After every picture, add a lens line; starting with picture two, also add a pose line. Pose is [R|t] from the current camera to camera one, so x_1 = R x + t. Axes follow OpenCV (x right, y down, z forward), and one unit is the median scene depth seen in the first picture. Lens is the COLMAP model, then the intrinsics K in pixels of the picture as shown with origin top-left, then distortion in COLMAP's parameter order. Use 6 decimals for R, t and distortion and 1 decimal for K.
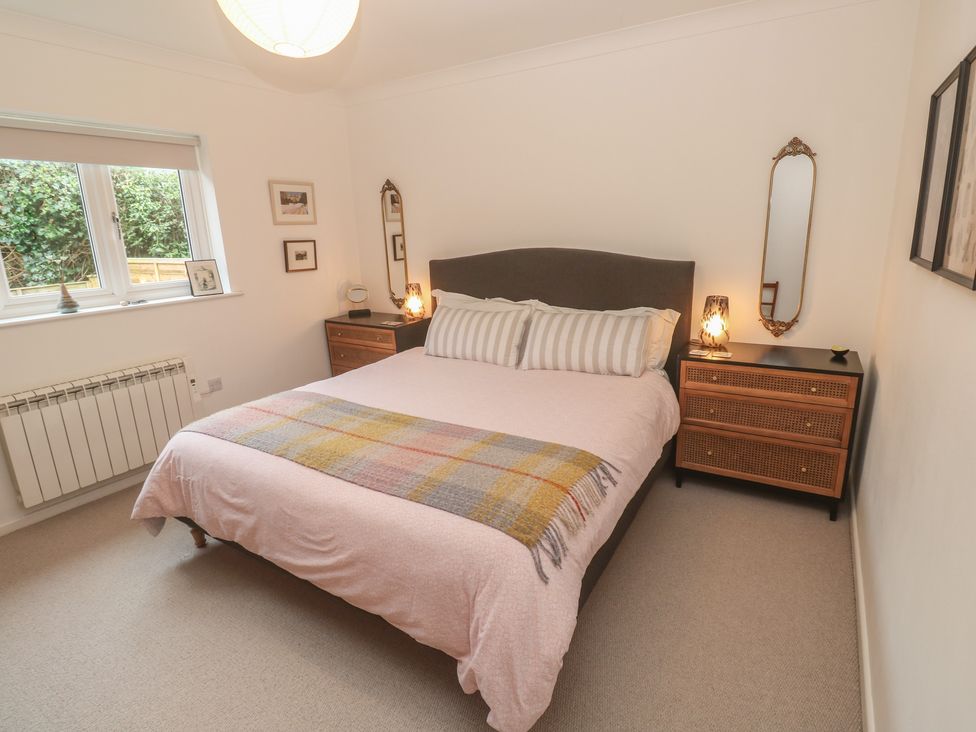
lens RADIAL K [[538.4, 0, 488.0], [0, 538.4, 366.0], [0, 0, 1]] dist [-0.000772, -0.011185]
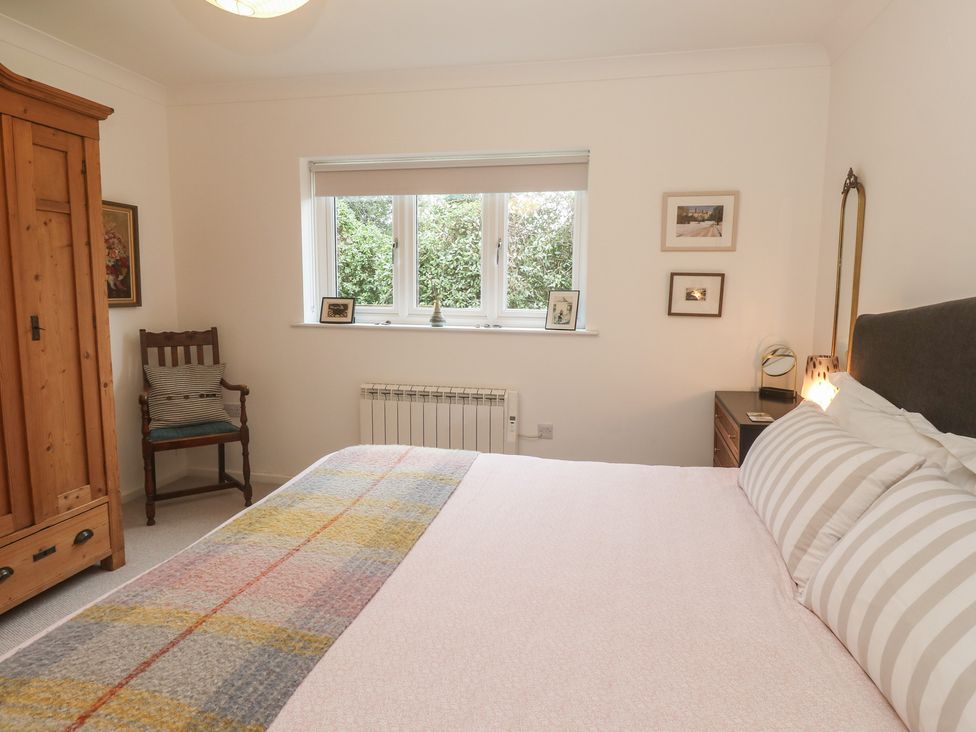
lens RADIAL K [[575.7, 0, 488.0], [0, 575.7, 366.0], [0, 0, 1]] dist [-0.004510, -0.003695]
pose [[0.328062, 0.160477, -0.930926, 0.287145], [-0.260069, 0.962726, 0.074310, -0.103684], [0.908152, 0.217727, 0.357569, 0.520475]]
